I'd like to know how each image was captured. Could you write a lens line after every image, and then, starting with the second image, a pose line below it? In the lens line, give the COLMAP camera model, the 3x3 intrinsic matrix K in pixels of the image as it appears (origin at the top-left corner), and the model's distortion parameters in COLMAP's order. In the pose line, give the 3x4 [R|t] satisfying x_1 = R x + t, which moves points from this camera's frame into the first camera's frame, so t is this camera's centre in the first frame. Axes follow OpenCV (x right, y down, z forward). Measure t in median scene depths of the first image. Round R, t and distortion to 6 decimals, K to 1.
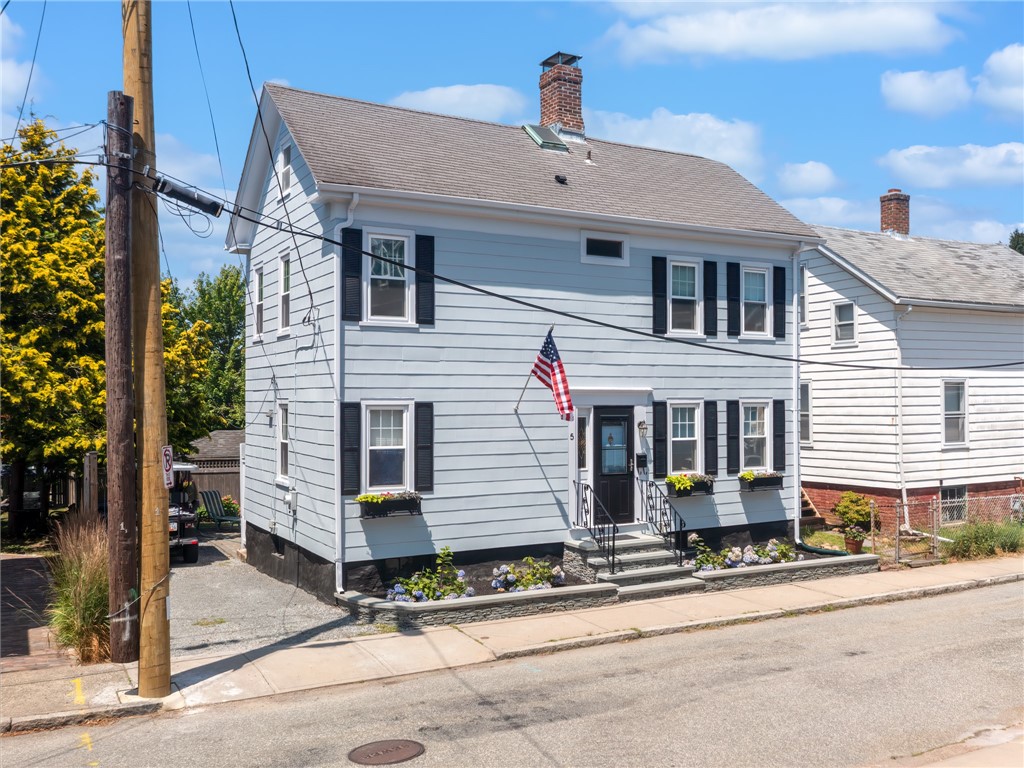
lens RADIAL K [[938.2, 0, 512.5], [0, 938.2, 390.6], [0, 0, 1]] dist [-0.009563, 0.000000]
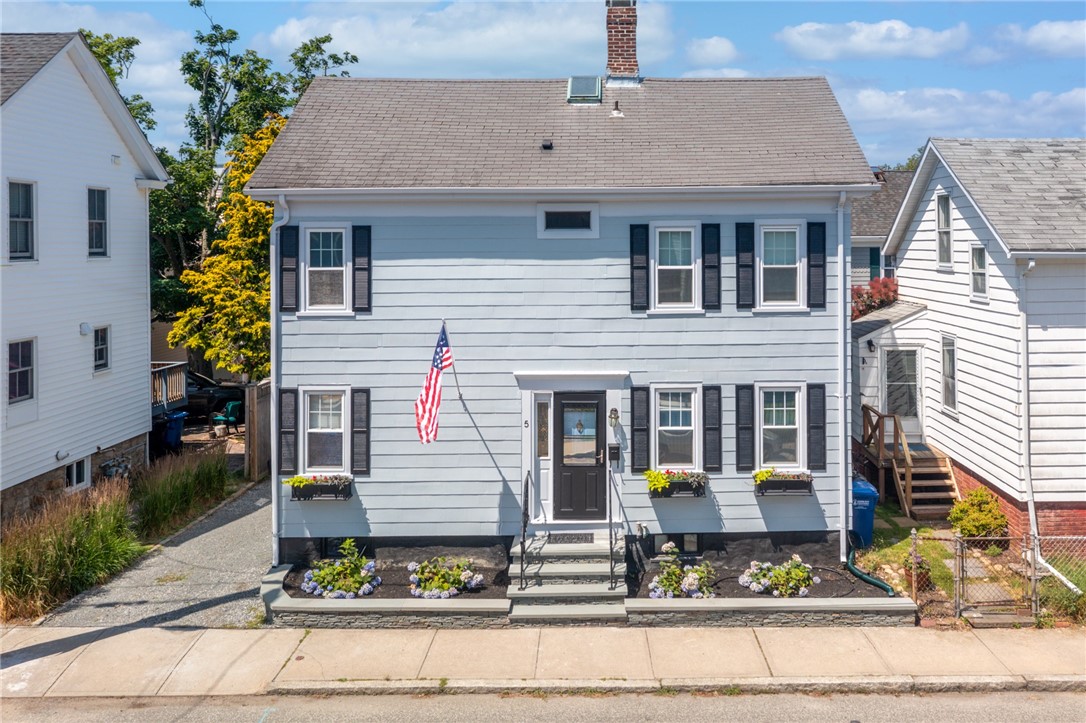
lens RADIAL K [[837.4, 0, 543.0], [0, 837.4, 356.4], [0, 0, 1]] dist [-0.011014, 0.000222]
pose [[0.877346, -0.018621, -0.479496, 0.453403], [0.009124, 0.999713, -0.022129, 0.000305], [0.479771, 0.015040, 0.877265, 0.255617]]
